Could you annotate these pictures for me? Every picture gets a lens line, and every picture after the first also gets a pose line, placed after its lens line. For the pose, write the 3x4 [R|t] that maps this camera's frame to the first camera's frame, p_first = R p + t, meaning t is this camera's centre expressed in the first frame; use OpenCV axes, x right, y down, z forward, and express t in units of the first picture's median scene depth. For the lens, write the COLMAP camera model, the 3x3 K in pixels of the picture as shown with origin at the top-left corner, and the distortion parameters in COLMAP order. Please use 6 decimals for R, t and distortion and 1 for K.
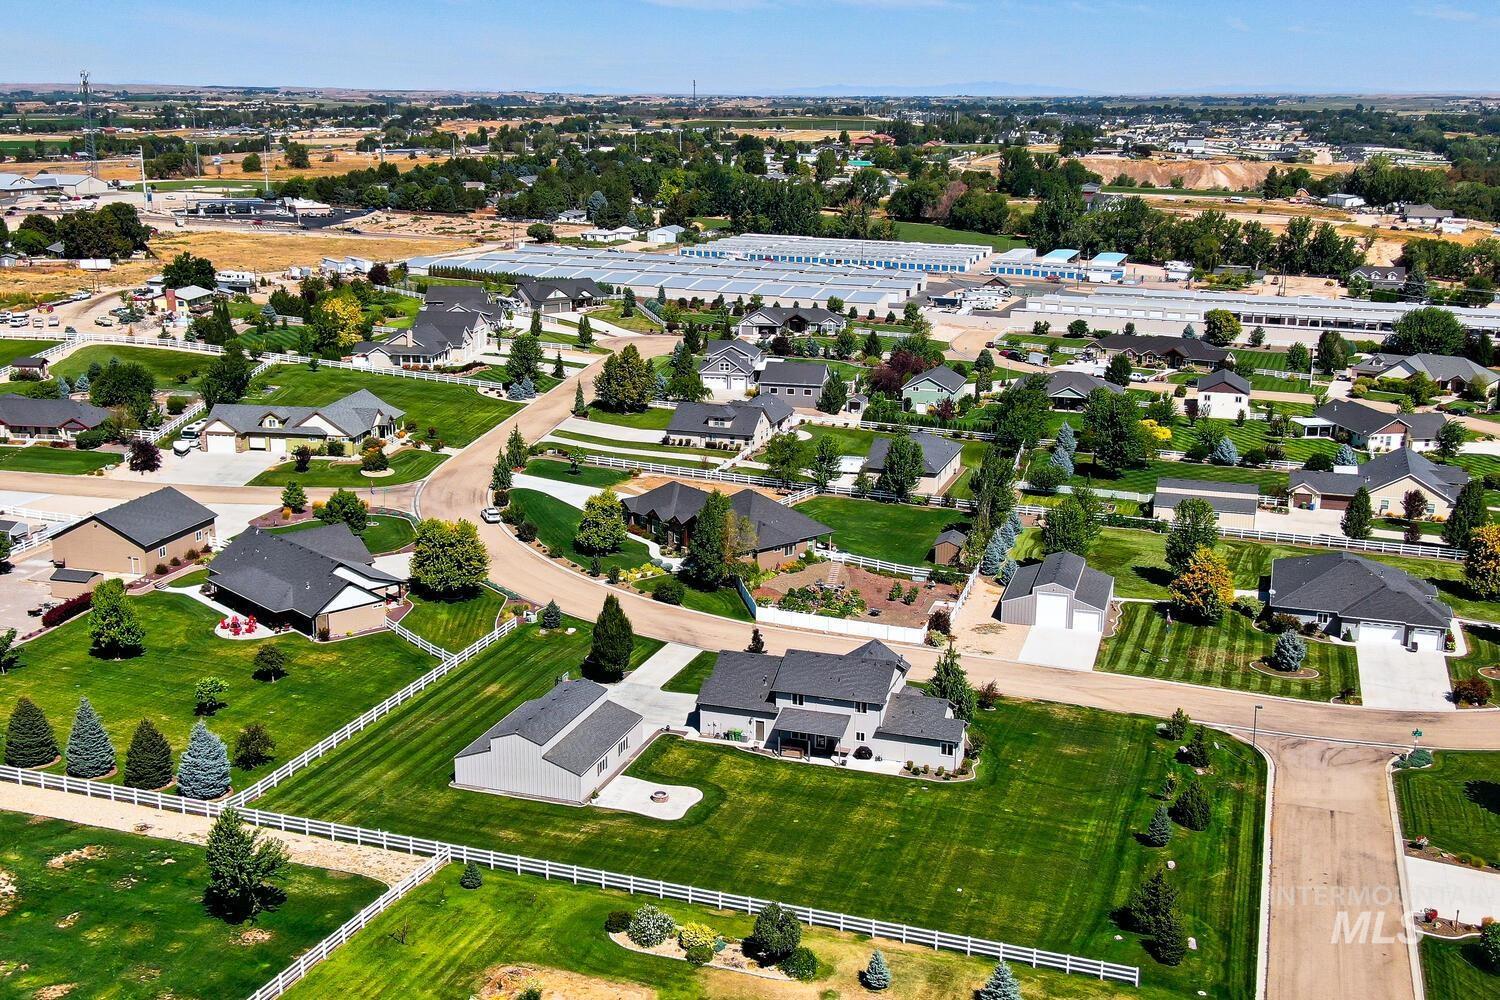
lens RADIAL K [[1627.7, 0, 757.7], [0, 1627.7, 504.2], [0, 0, 1]] dist [0.022247, 0.000000]
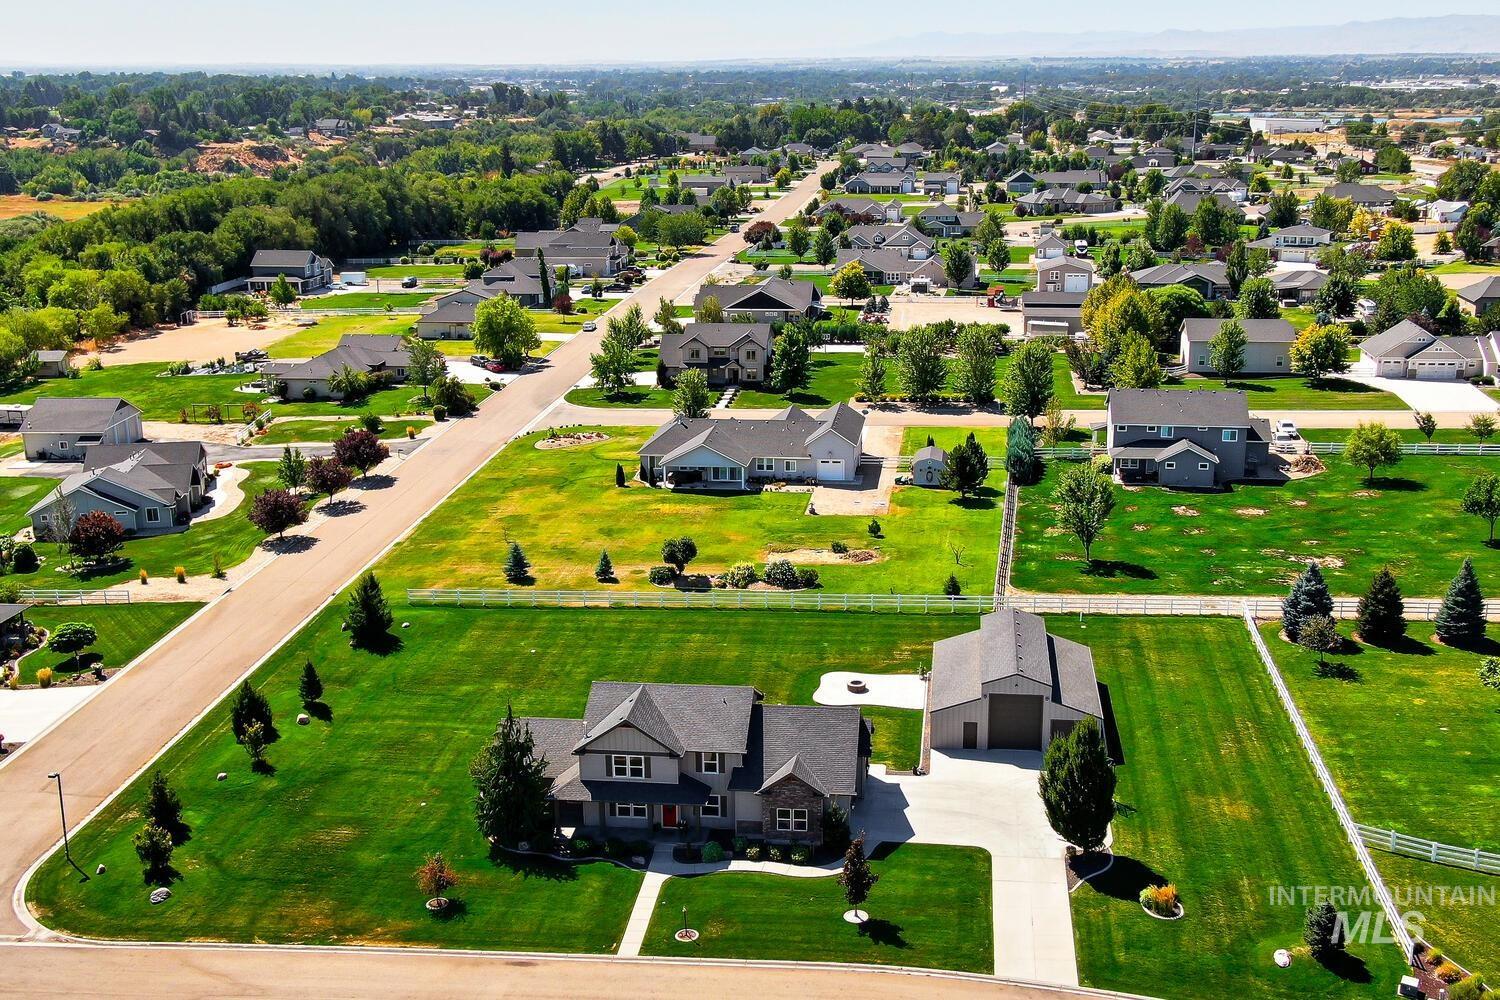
lens RADIAL K [[1627.7, 0, 761.0], [0, 1627.7, 508.8], [0, 0, 1]] dist [0.022247, 0.000000]
pose [[-0.982026, 0.051385, -0.181617, 0.139612], [-0.044658, 0.871649, 0.488091, -0.317893], [0.183387, 0.487429, -0.853687, 1.583537]]
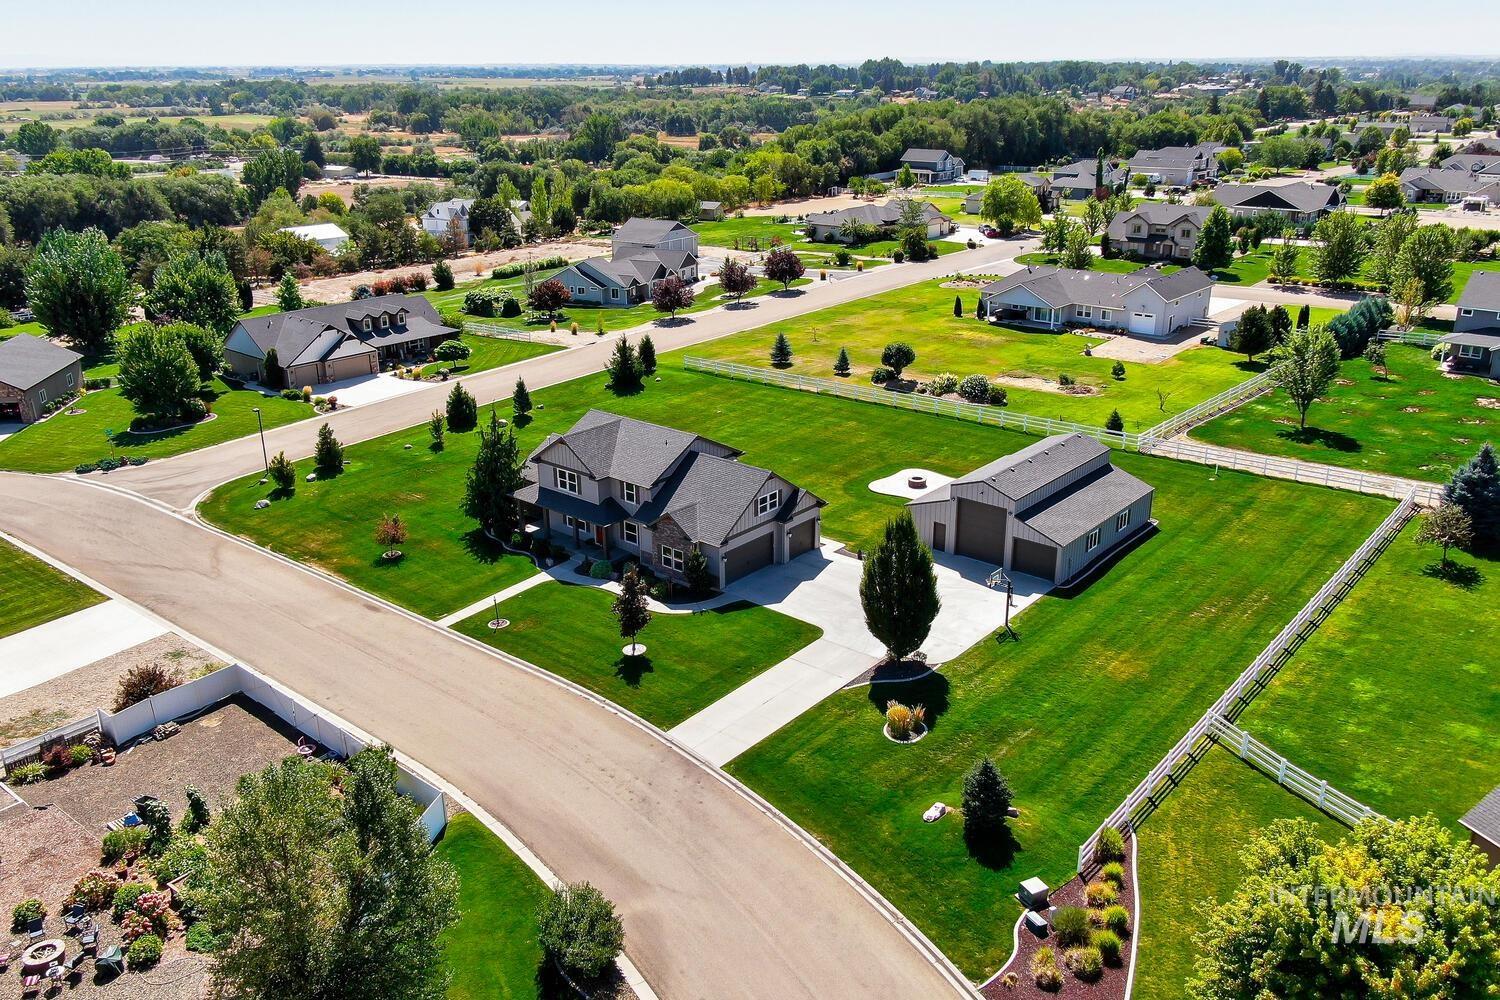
lens RADIAL K [[1192.1, 0, 749.0], [0, 1192.1, 489.2], [0, 0, 1]] dist [0.000782, 0.030954]
pose [[-0.923147, -0.131397, 0.361296, -0.201506], [0.092930, 0.835643, 0.541354, -0.179115], [-0.373047, 0.533325, -0.759211, 1.436990]]
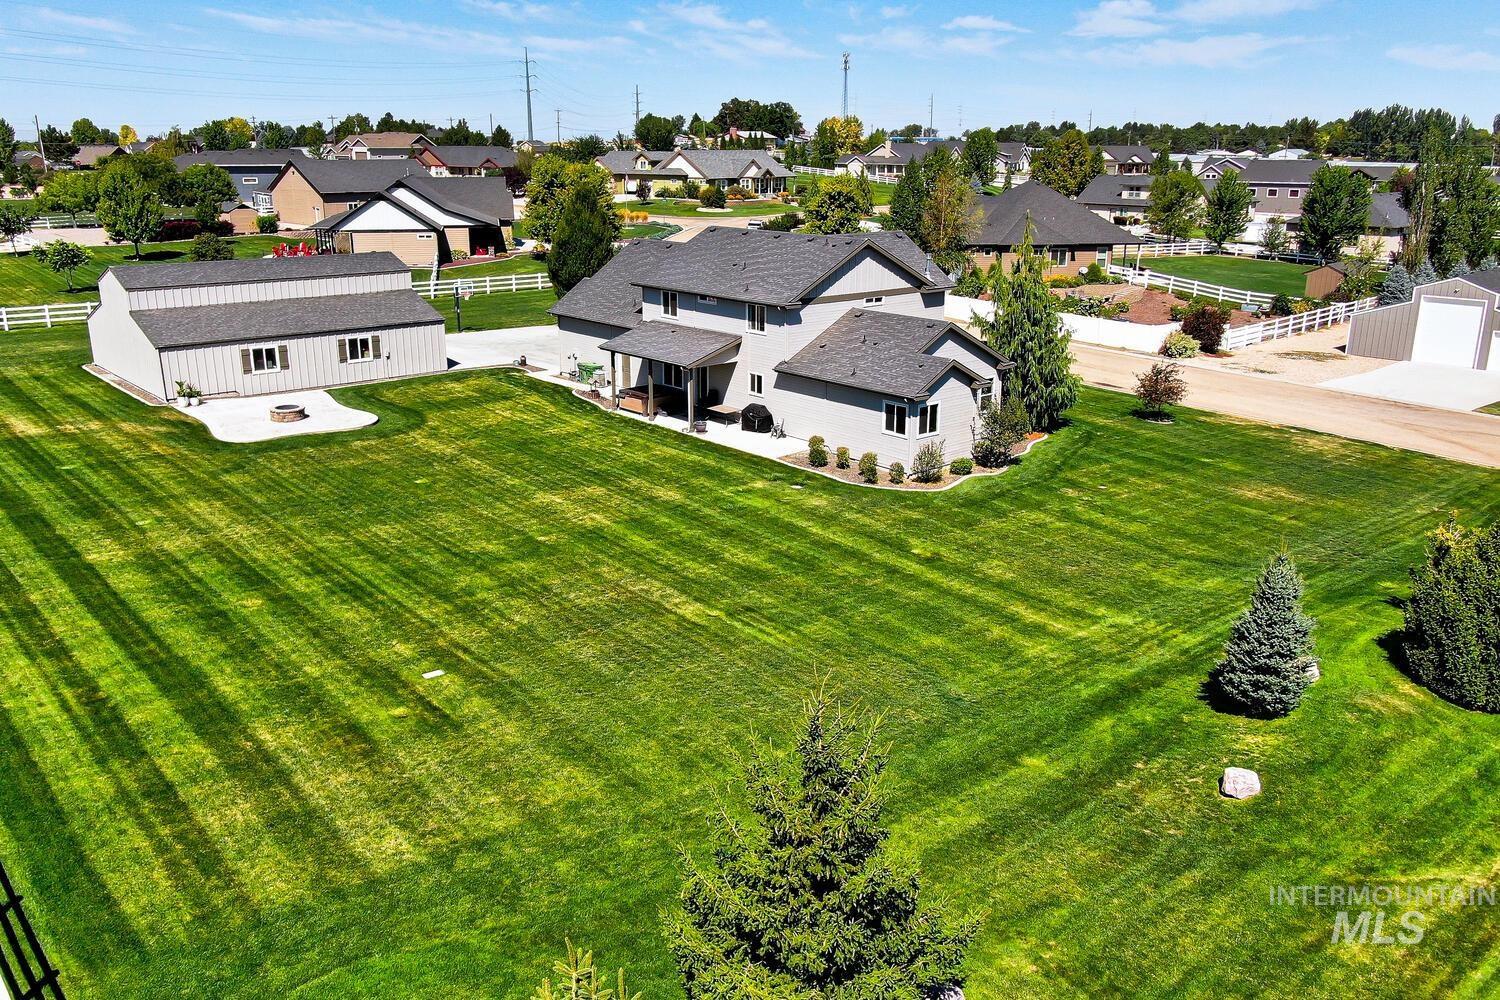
lens RADIAL K [[1192.1, 0, 749.5], [0, 1192.1, 498.3], [0, 0, 1]] dist [0.000782, 0.030954]
pose [[0.857371, 0.142865, -0.494475, 0.234468], [-0.122966, 0.989741, 0.072747, 0.149116], [0.499795, -0.001568, 0.866142, 0.691670]]
